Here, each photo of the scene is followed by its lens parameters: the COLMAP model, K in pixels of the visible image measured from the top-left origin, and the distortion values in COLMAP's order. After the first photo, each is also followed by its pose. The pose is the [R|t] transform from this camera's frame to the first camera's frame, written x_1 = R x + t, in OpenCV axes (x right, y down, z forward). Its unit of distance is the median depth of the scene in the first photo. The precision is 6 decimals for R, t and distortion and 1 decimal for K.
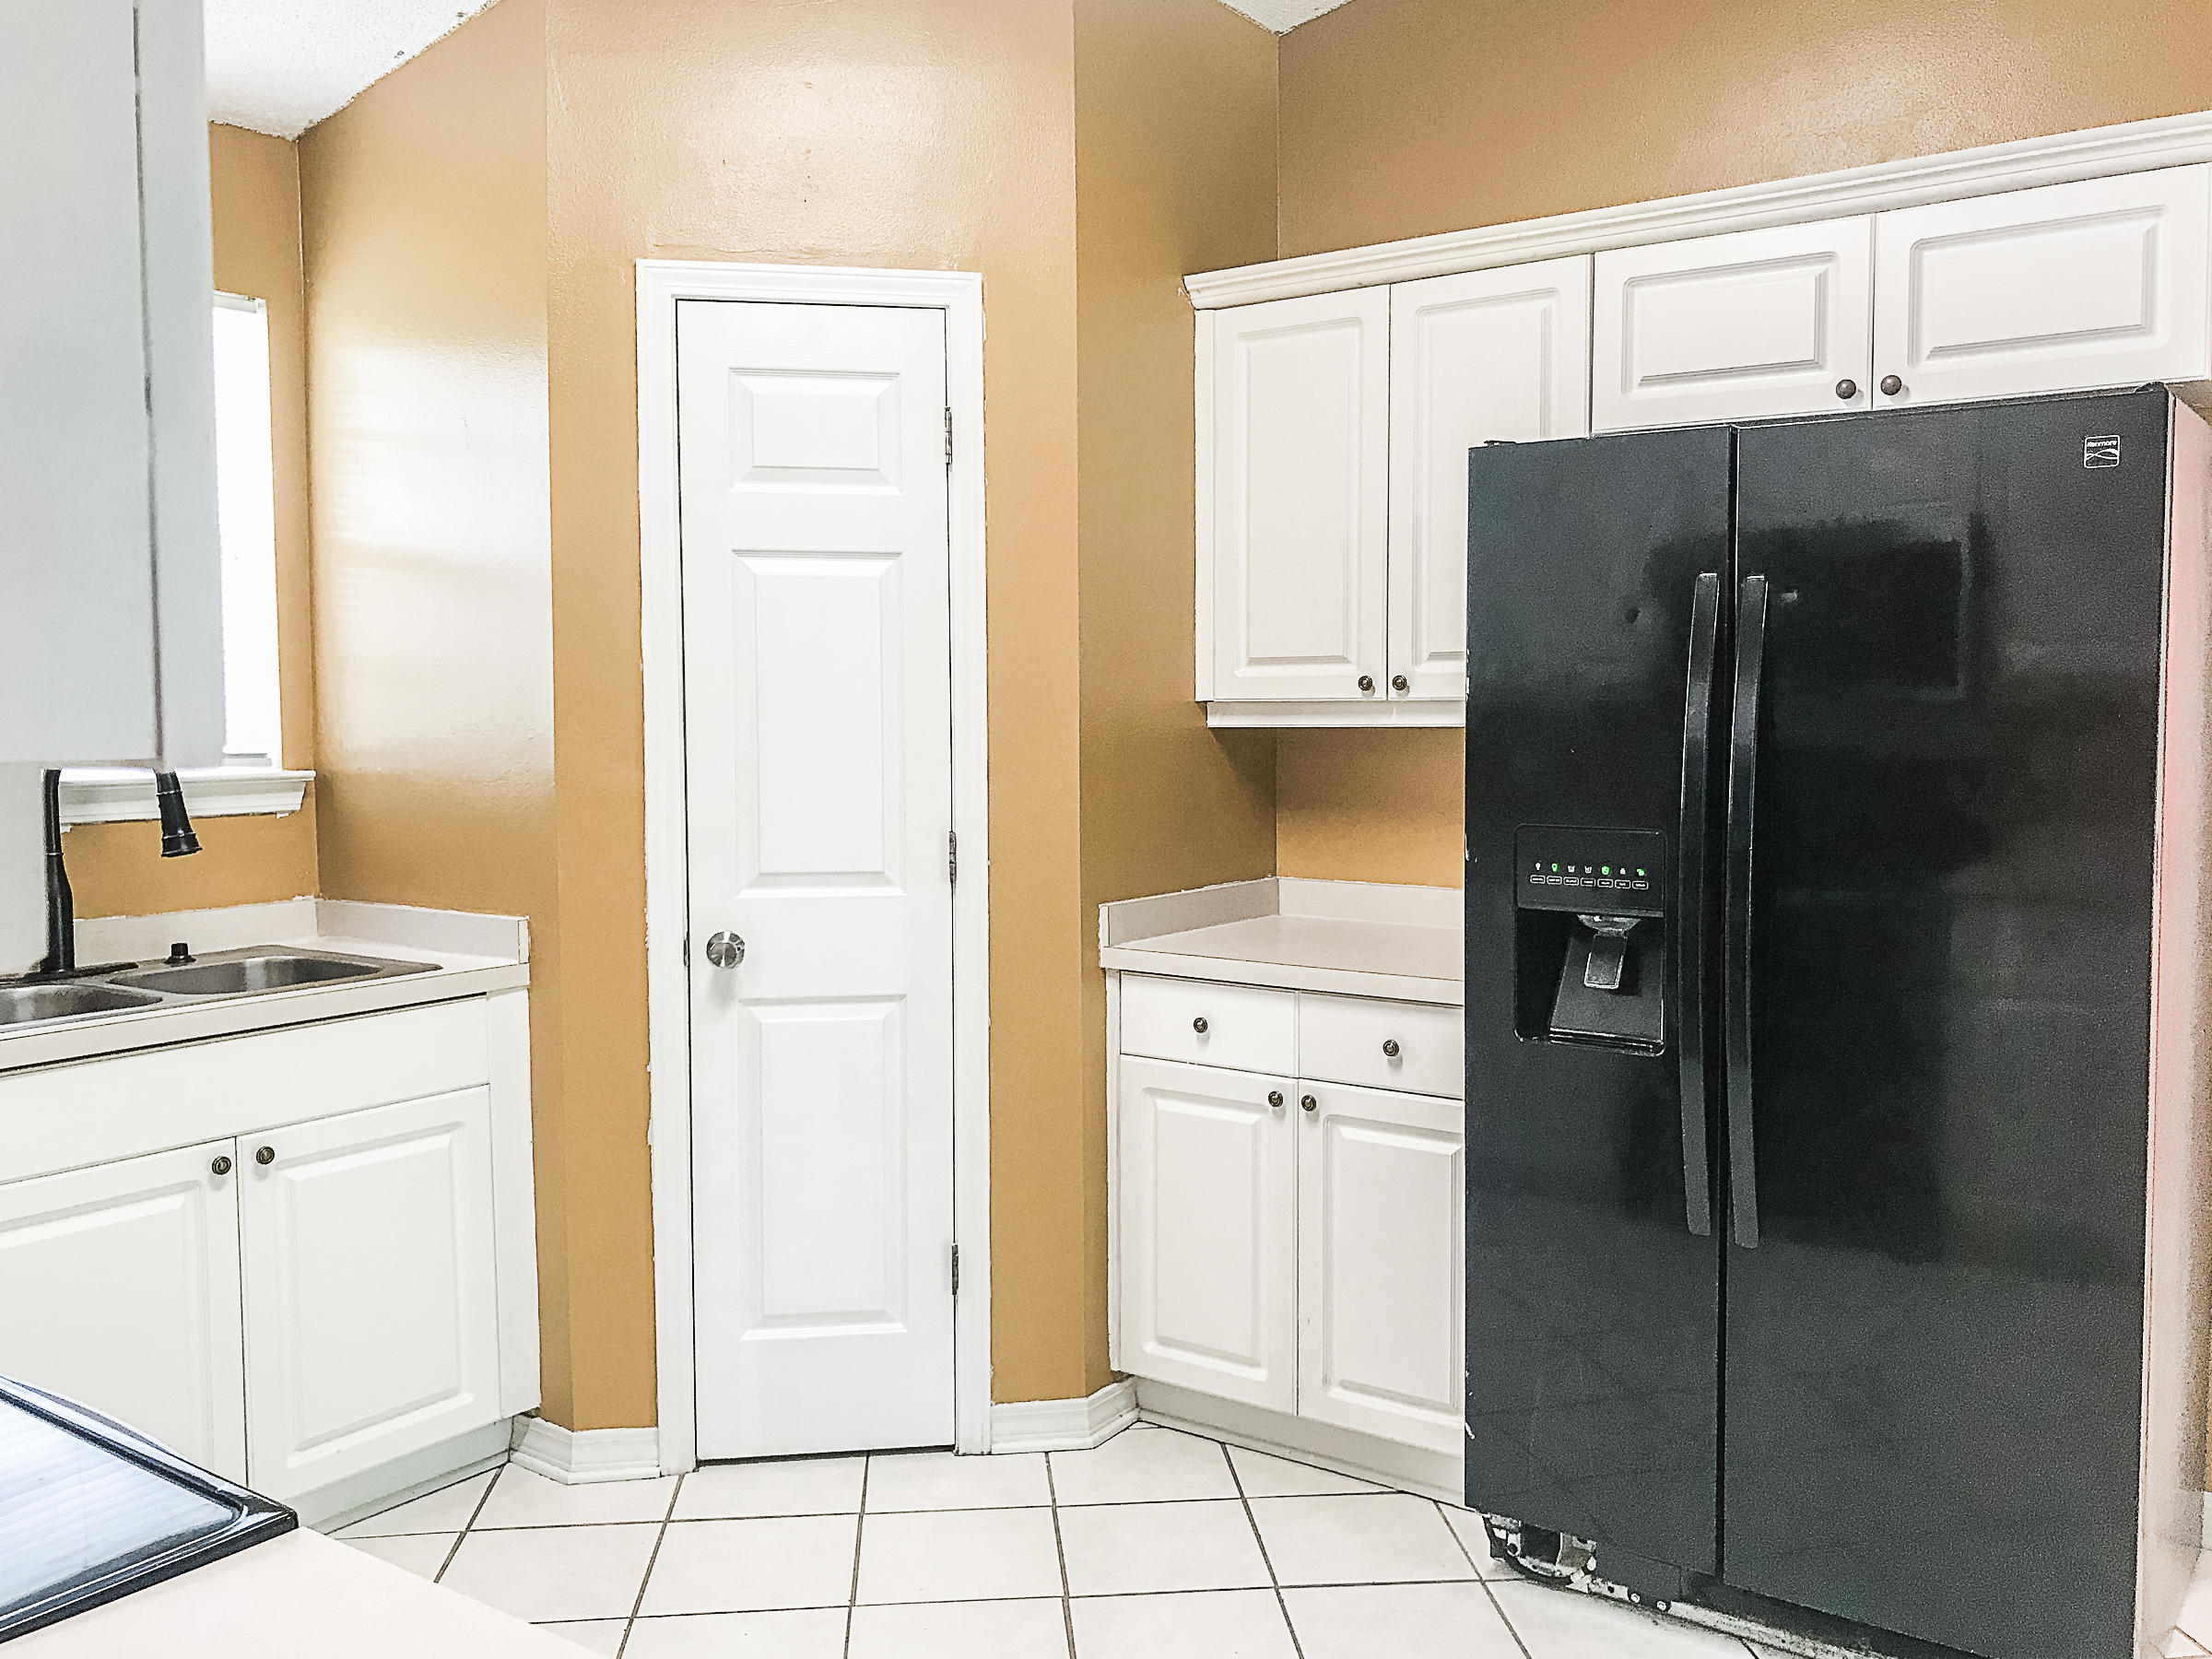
lens RADIAL K [[1853.9, 0, 1111.0], [0, 1853.9, 819.0], [0, 0, 1]] dist [0.031391, -0.033169]
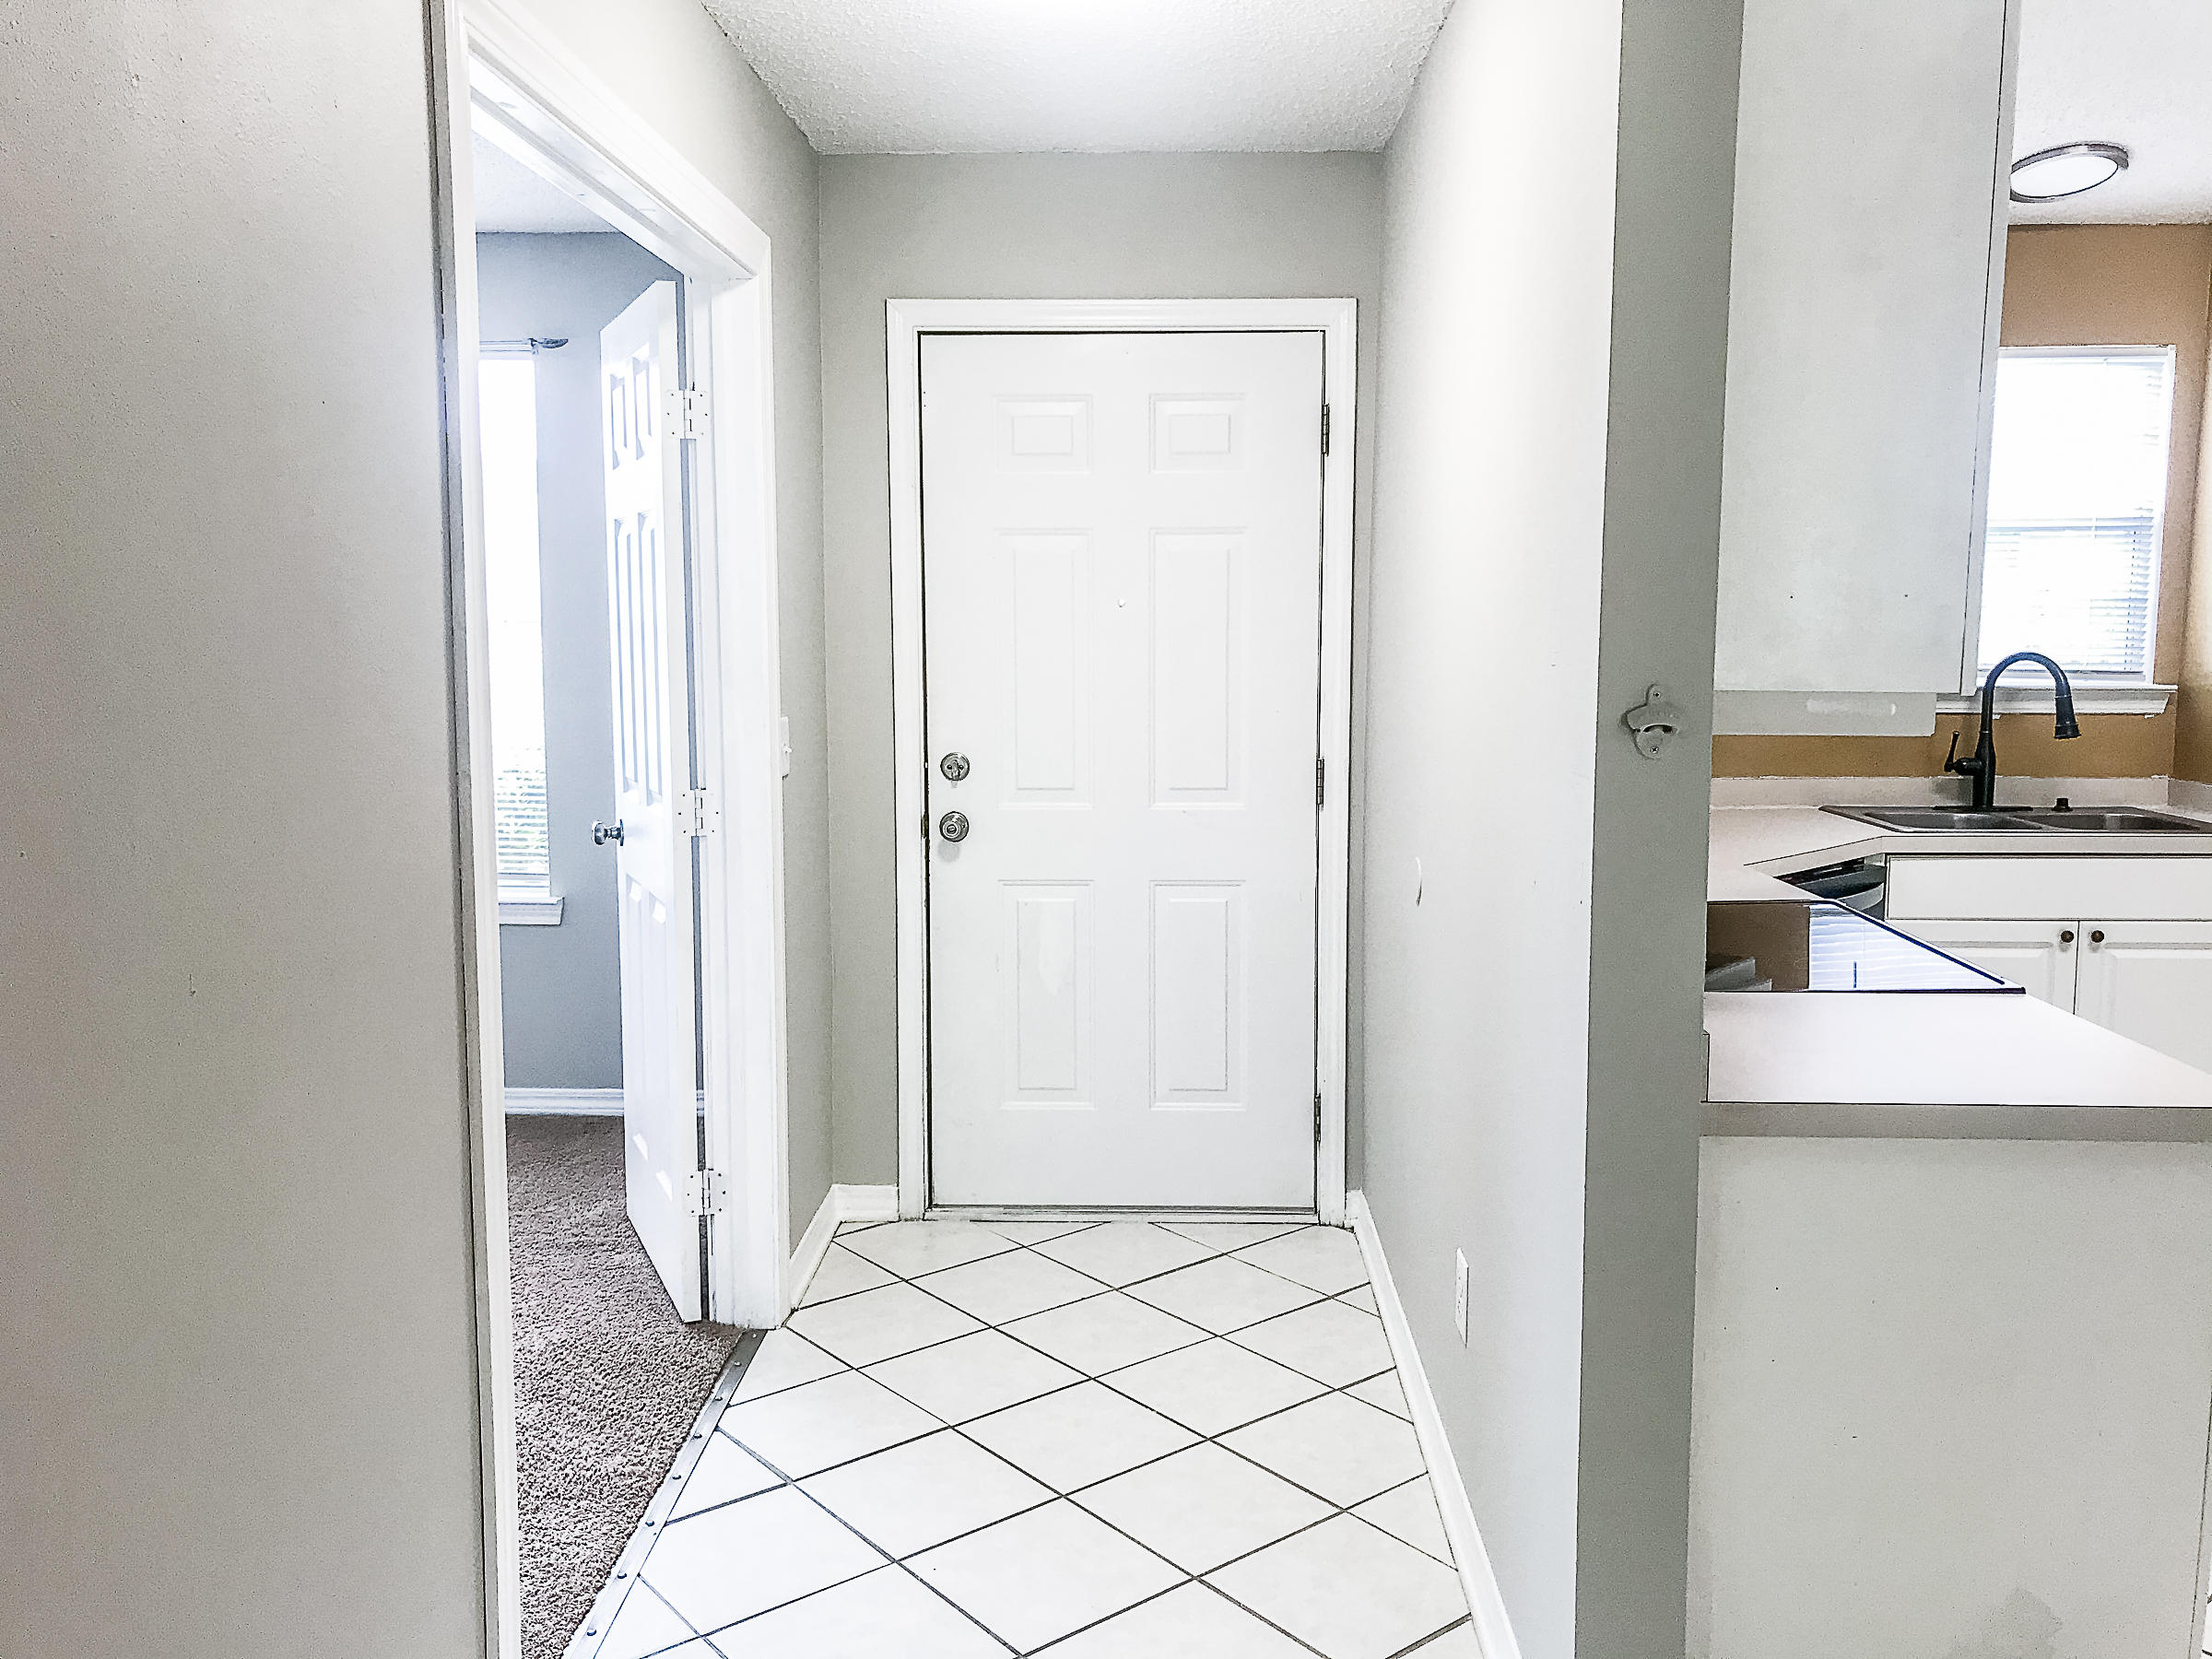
lens RADIAL K [[1853.9, 0, 1088.6], [0, 1853.9, 805.3], [0, 0, 1]] dist [0.031391, -0.033169]
pose [[0.552401, 0.095354, -0.828107, 0.308103], [-0.056334, 0.995435, 0.077043, 0.001868], [0.831673, 0.004092, 0.555251, -0.479308]]
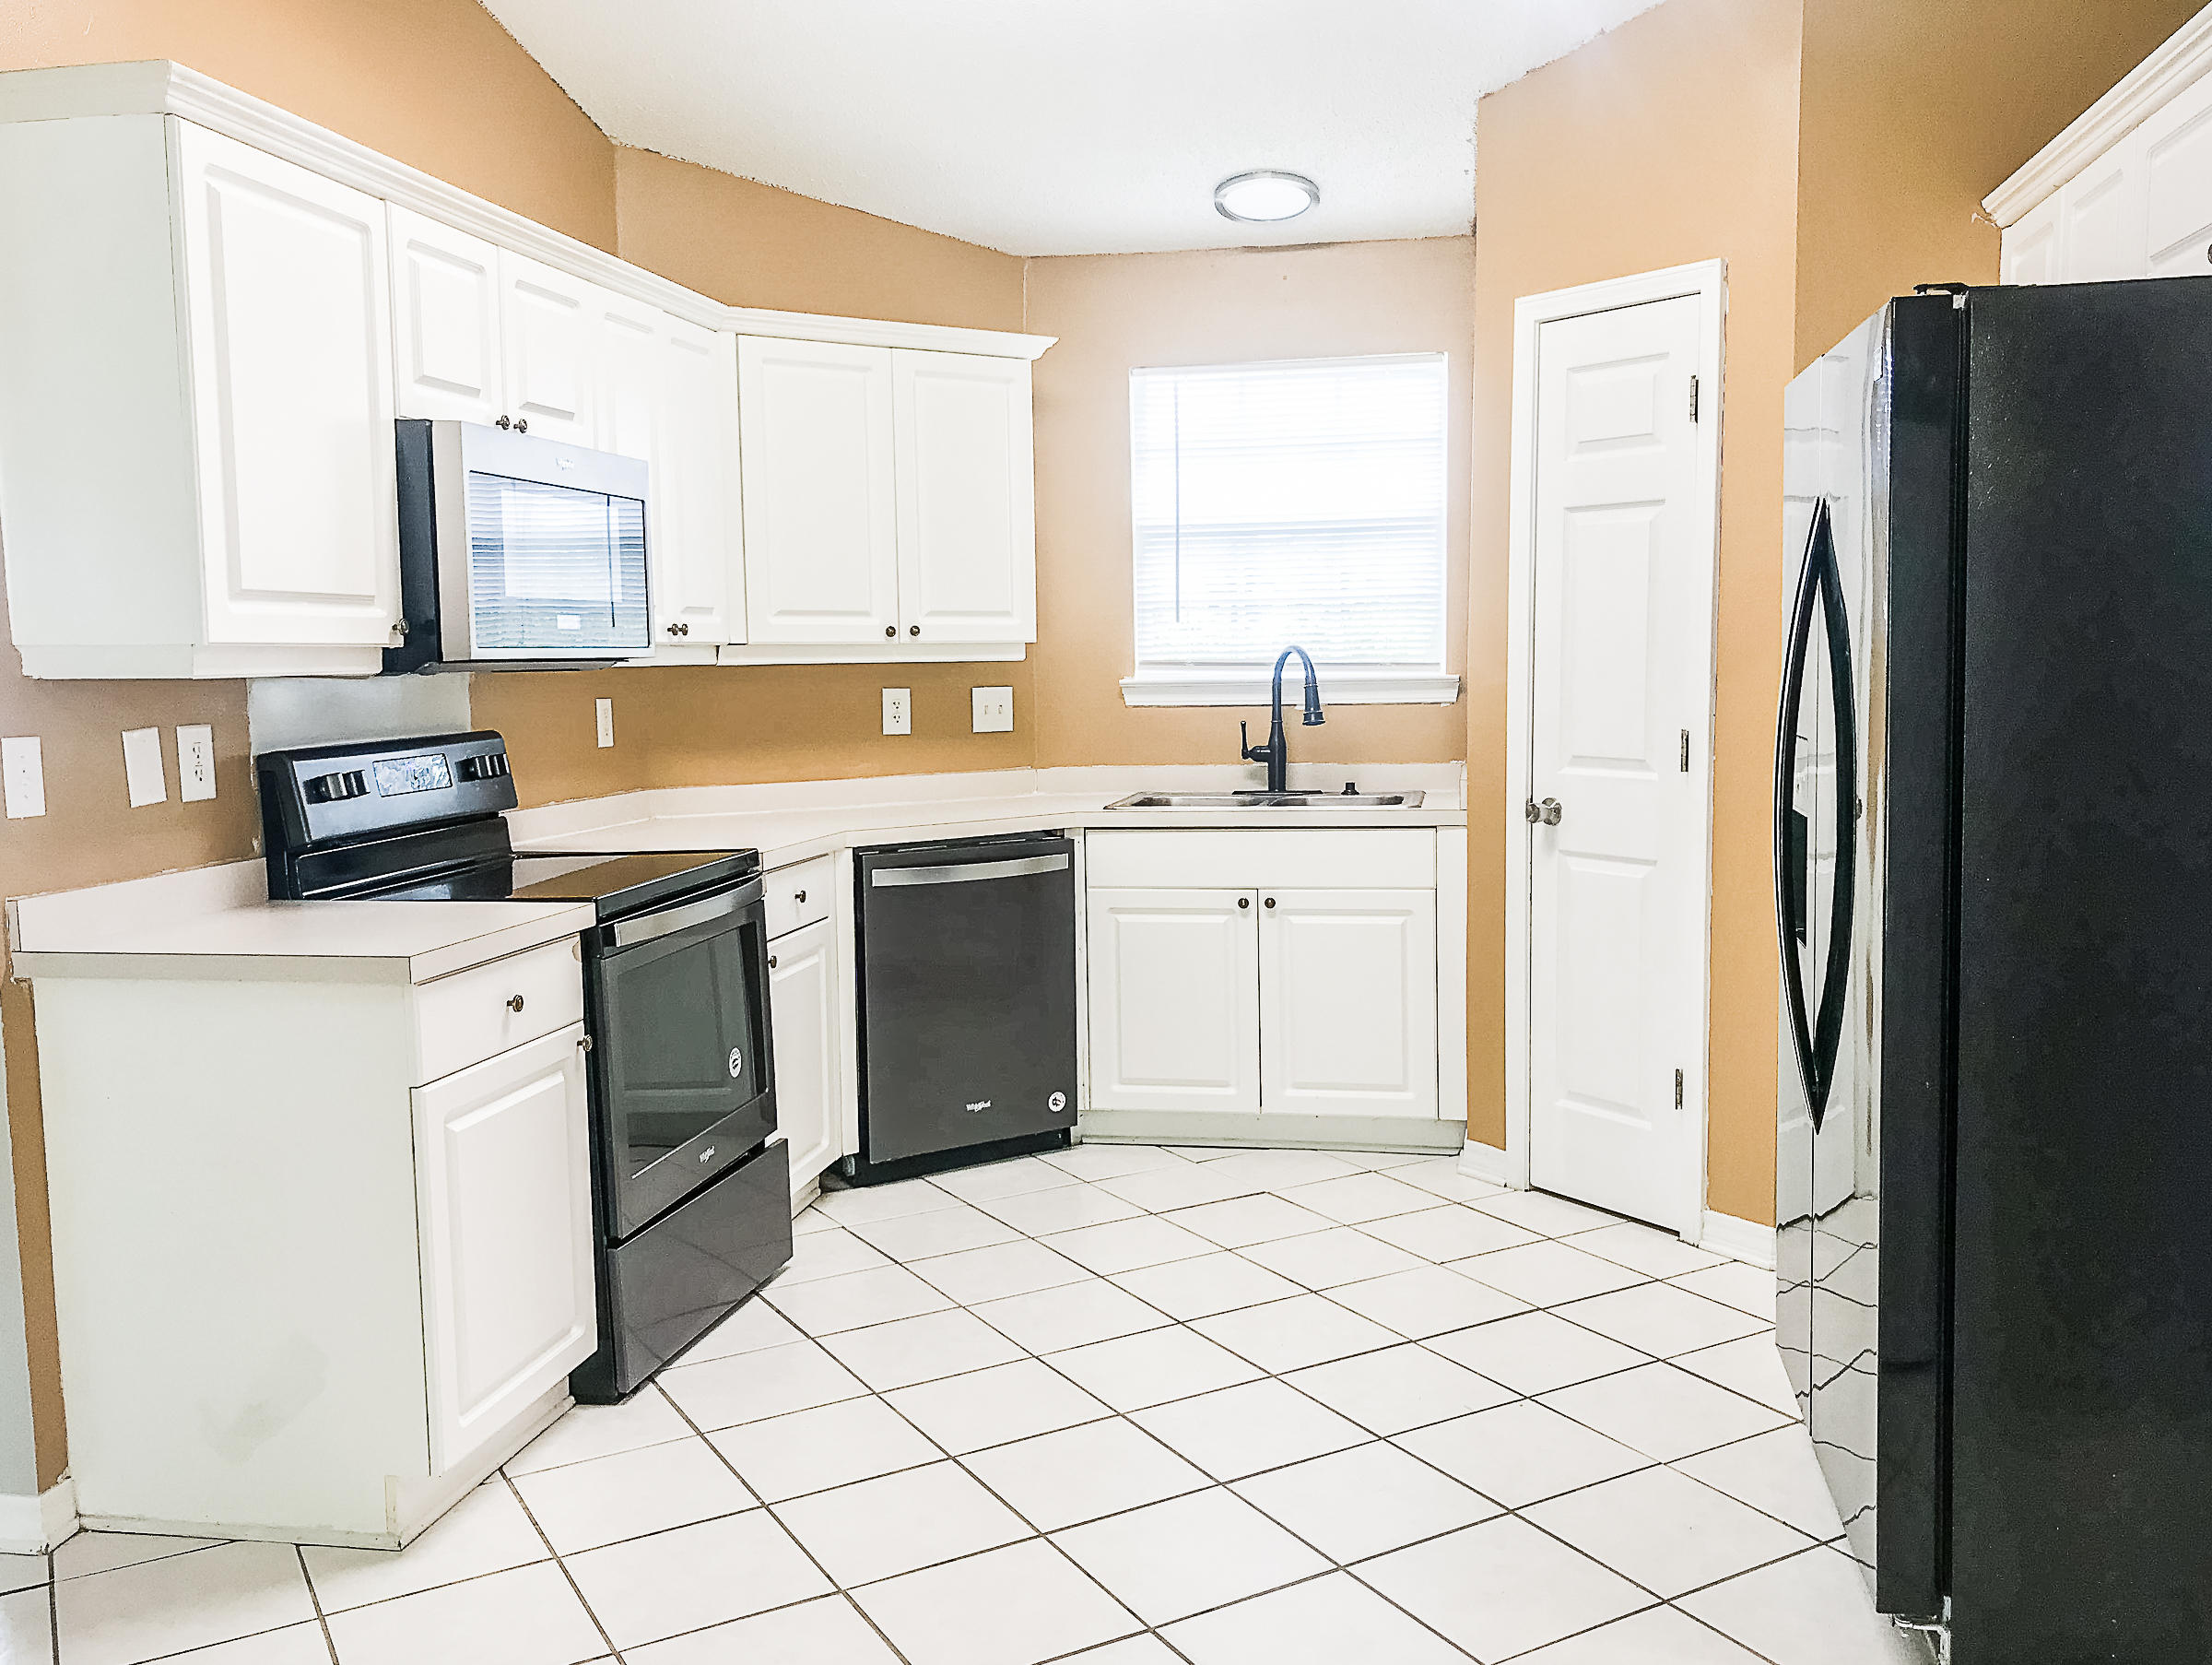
lens RADIAL K [[1854.1, 0, 1088.3], [0, 1854.1, 869.4], [0, 0, 1]] dist [0.031391, -0.033169]
pose [[0.422795, 0.106955, -0.899892, 0.858135], [-0.044897, 0.994264, 0.097077, -0.002875], [0.905112, -0.000642, 0.425172, 0.129673]]
